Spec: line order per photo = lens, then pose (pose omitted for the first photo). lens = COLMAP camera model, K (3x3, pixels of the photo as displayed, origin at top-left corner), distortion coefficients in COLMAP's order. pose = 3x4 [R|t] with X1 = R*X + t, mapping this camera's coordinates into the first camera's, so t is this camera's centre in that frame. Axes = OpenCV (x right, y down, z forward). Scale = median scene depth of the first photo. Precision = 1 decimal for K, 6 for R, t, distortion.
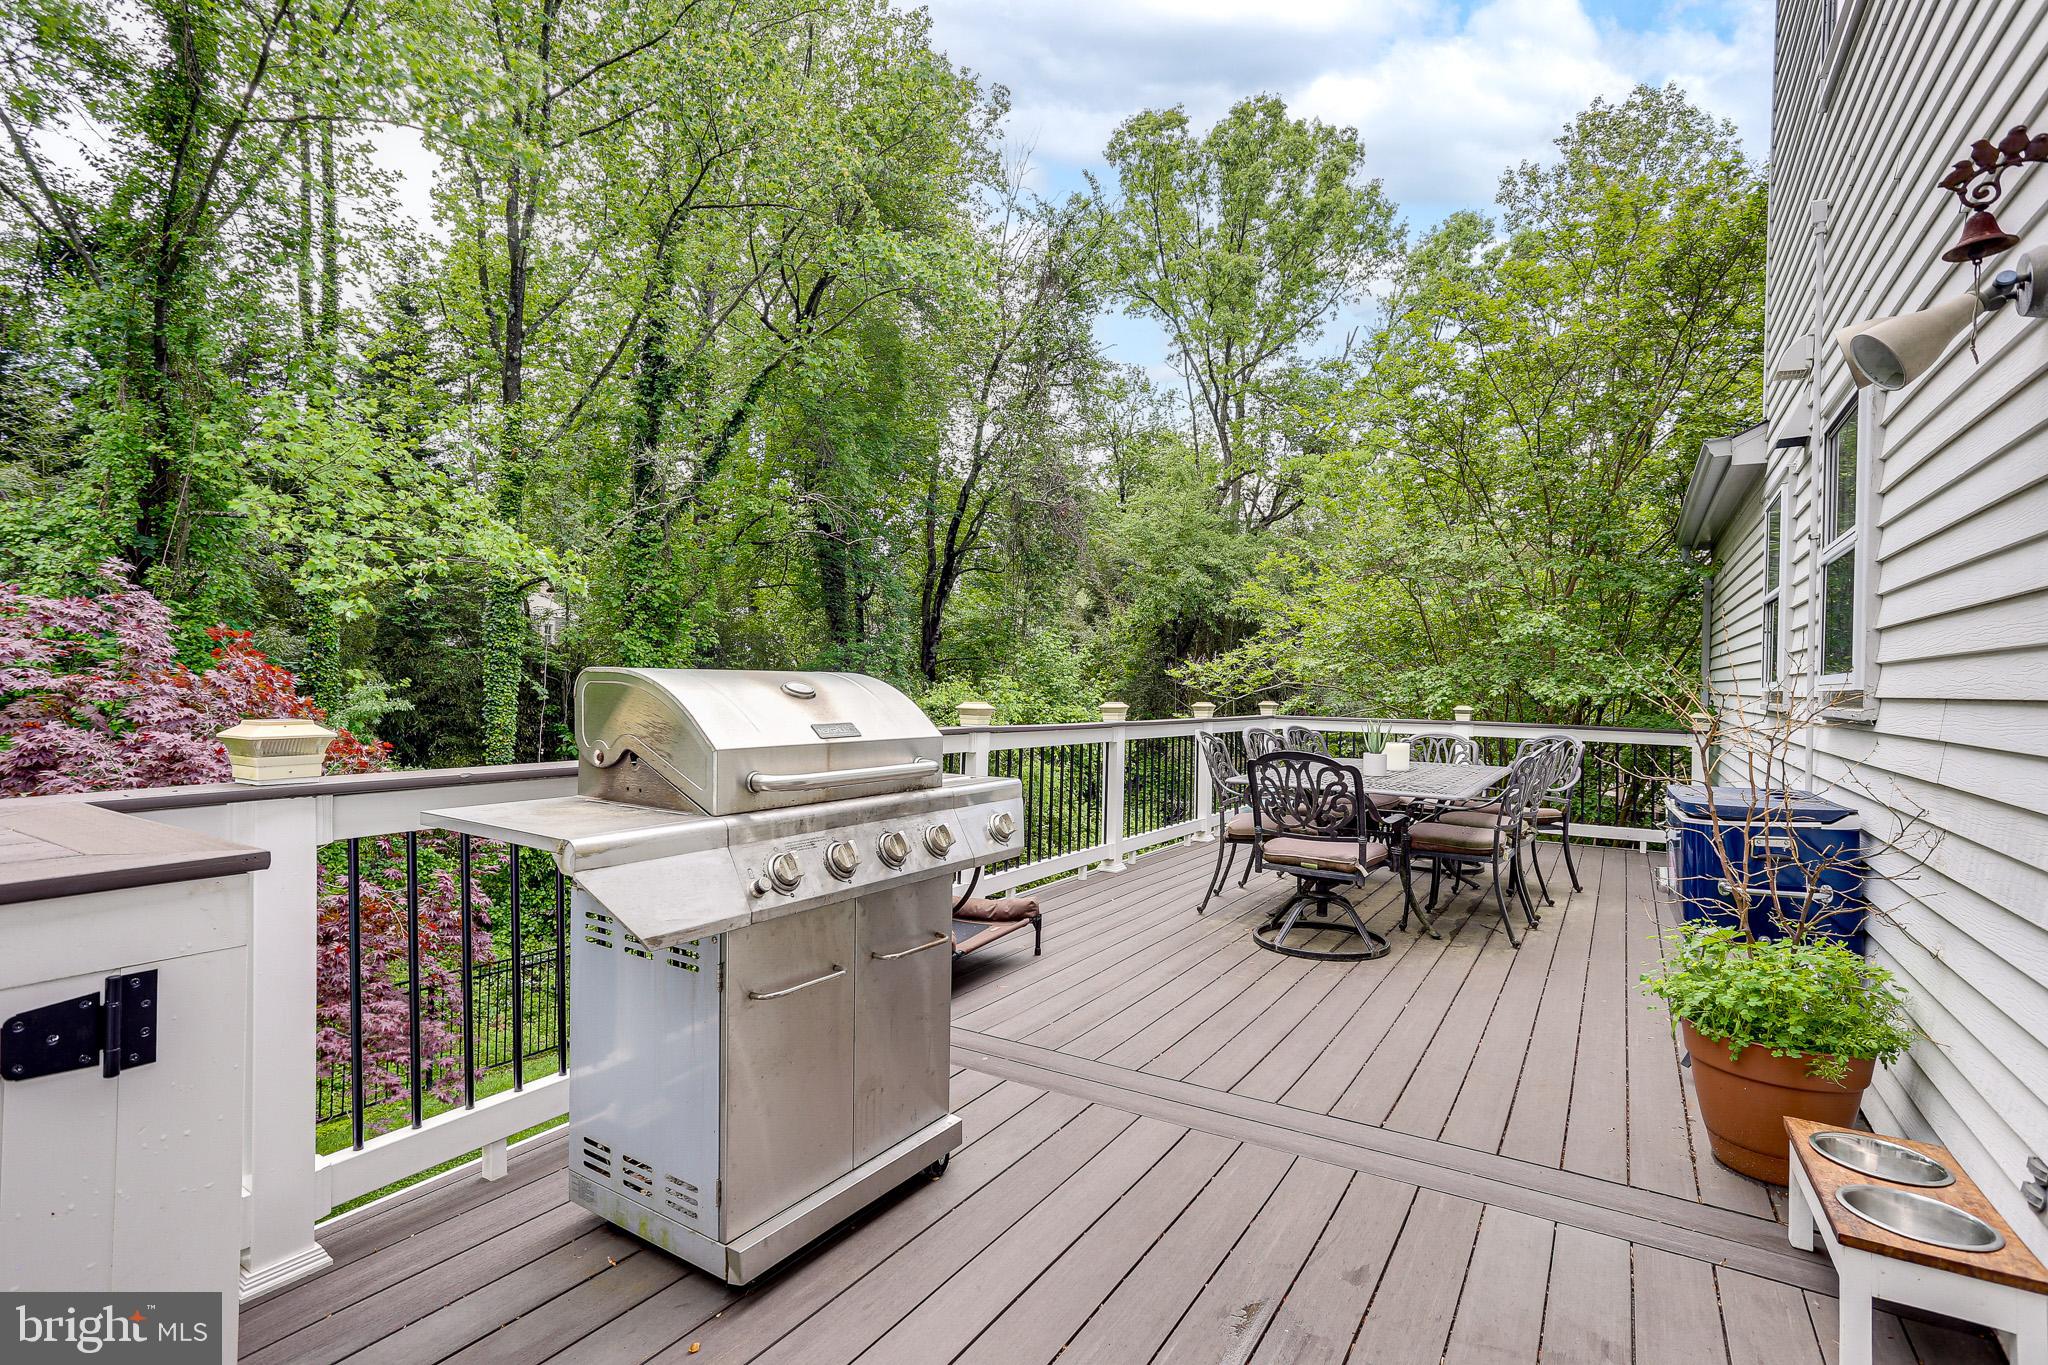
lens RADIAL K [[997.1, 0, 1017.8], [0, 997.1, 689.5], [0, 0, 1]] dist [-0.058002, 0.037950]
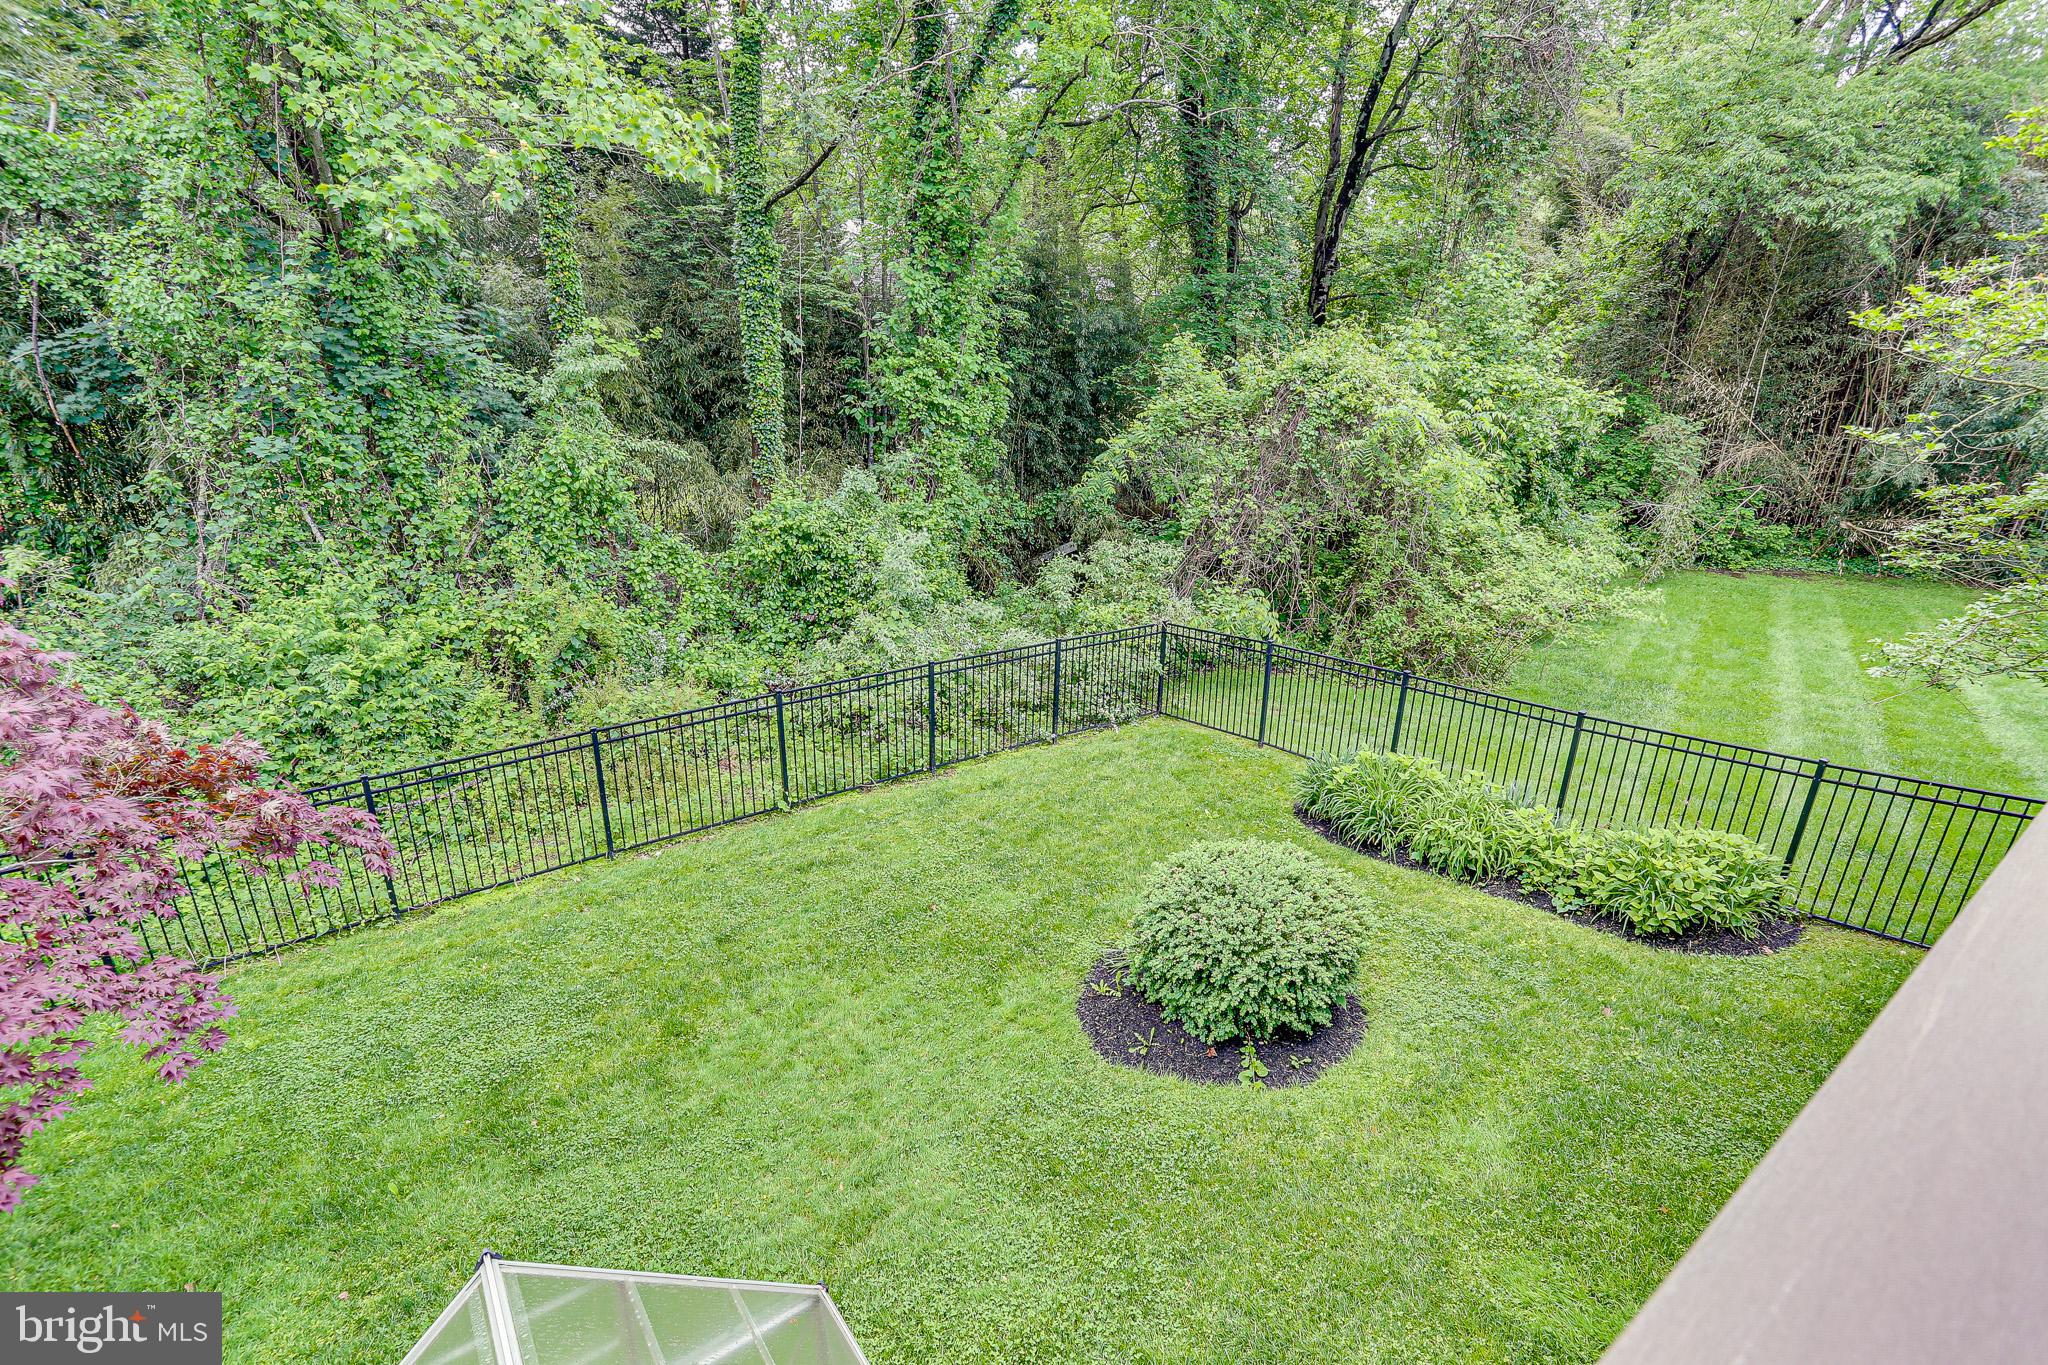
lens RADIAL K [[997.1, 0, 1017.8], [0, 997.1, 689.5], [0, 0, 1]] dist [-0.058002, 0.037950]
pose [[0.929186, 0.123755, -0.348279, -0.001423], [0.002072, 0.940522, 0.339726, -0.003110], [0.369607, -0.316390, 0.873663, 0.152244]]
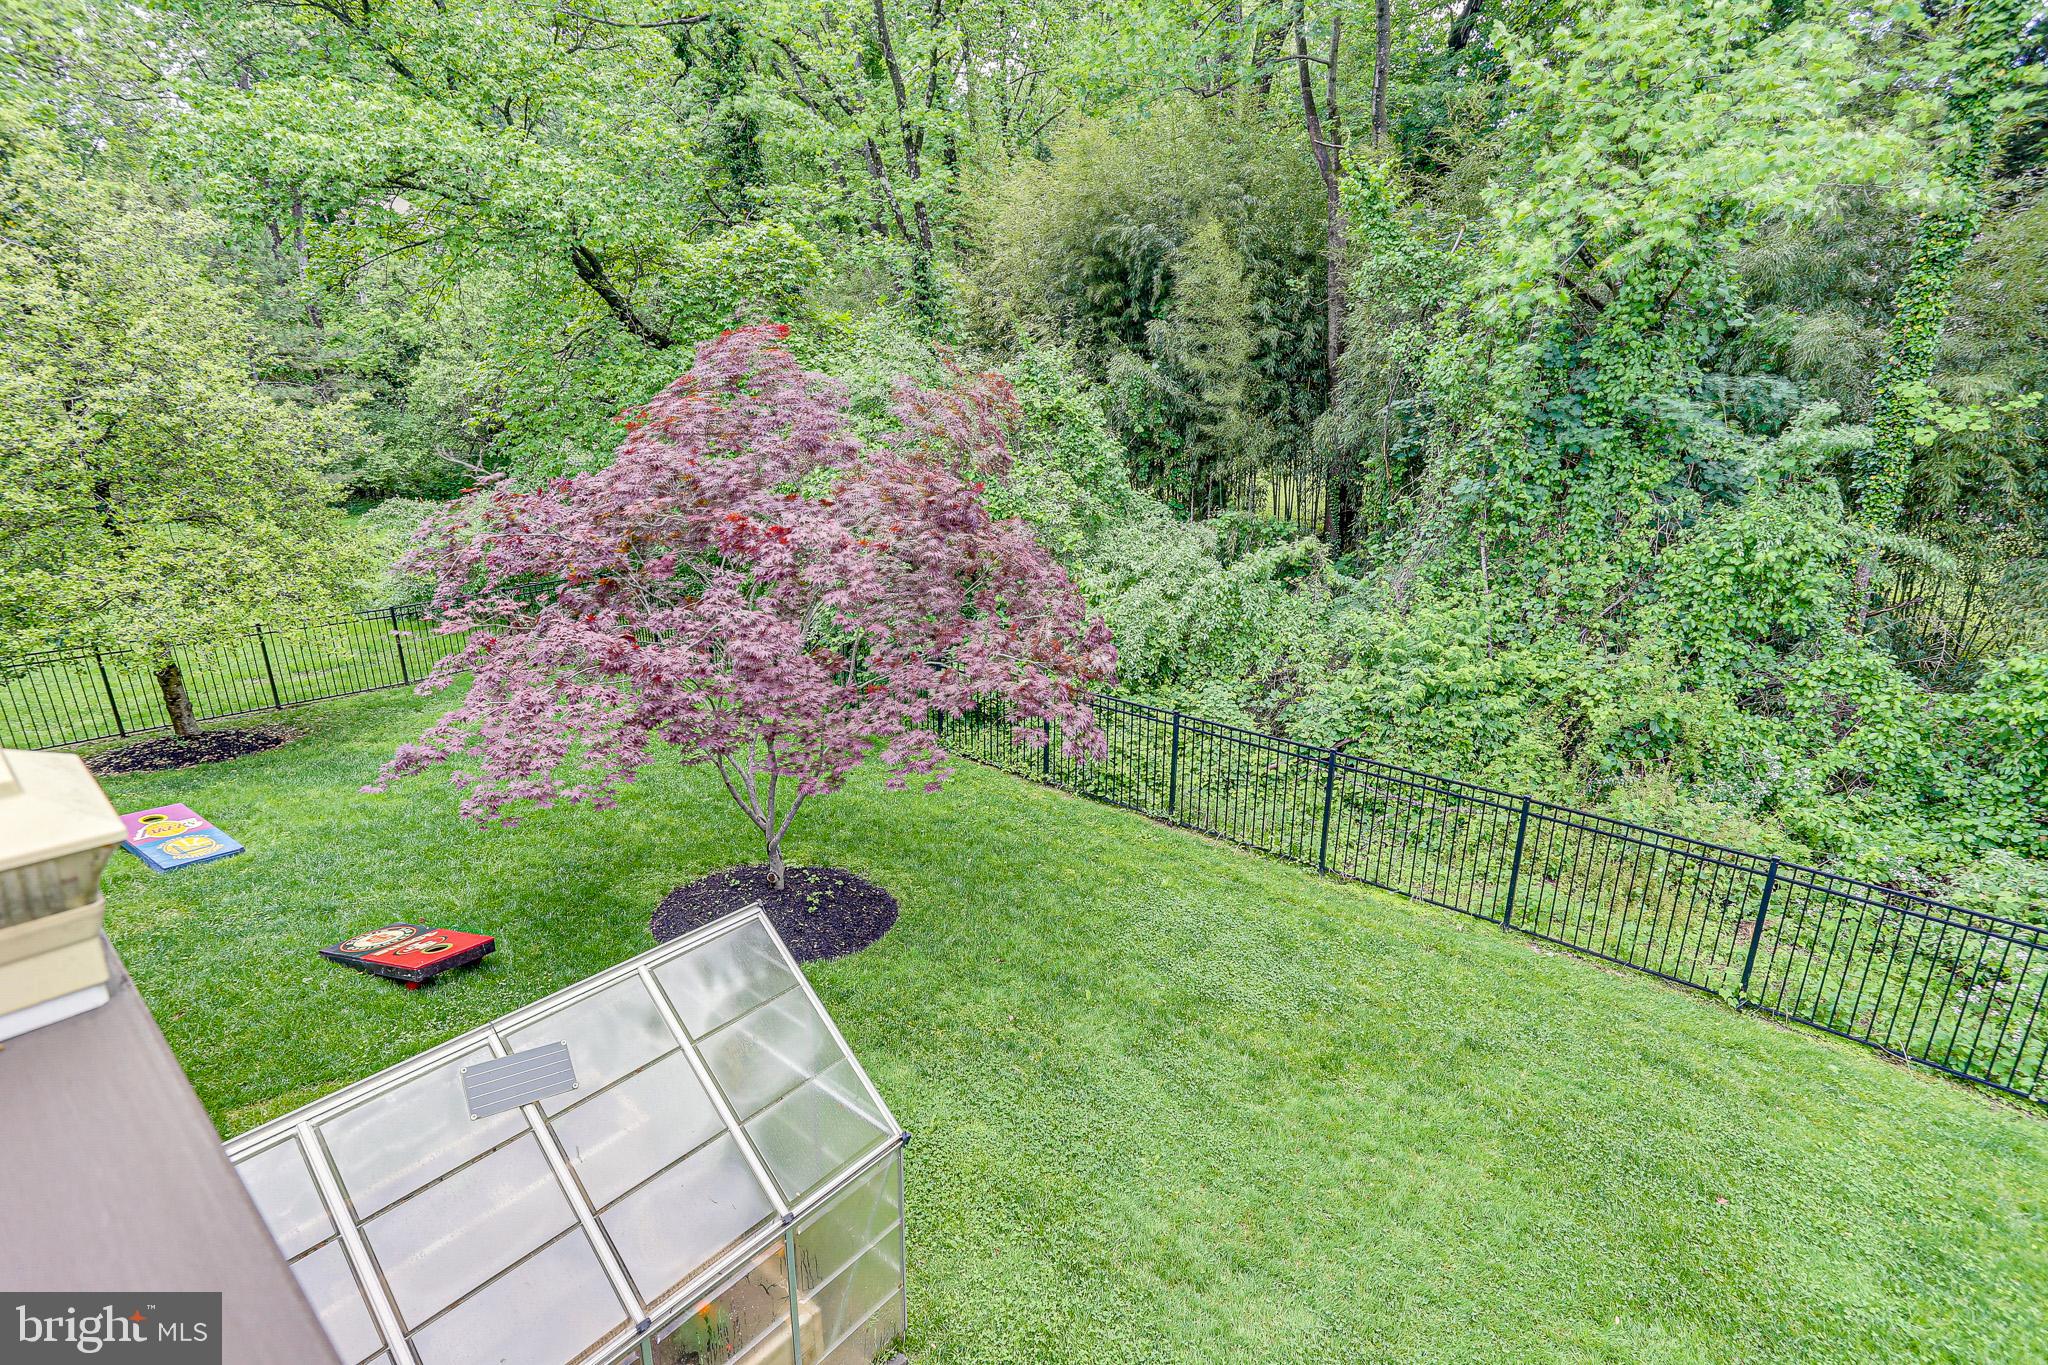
lens RADIAL K [[1022.3, 0, 1067.7], [0, 1022.3, 683.3], [0, 0, 1]] dist [-0.060901, 0.040257]
pose [[-0.139050, 0.264725, -0.954246, 0.058924], [-0.004543, 0.963426, 0.267934, -0.001460], [0.990275, 0.041592, -0.132762, 0.250964]]
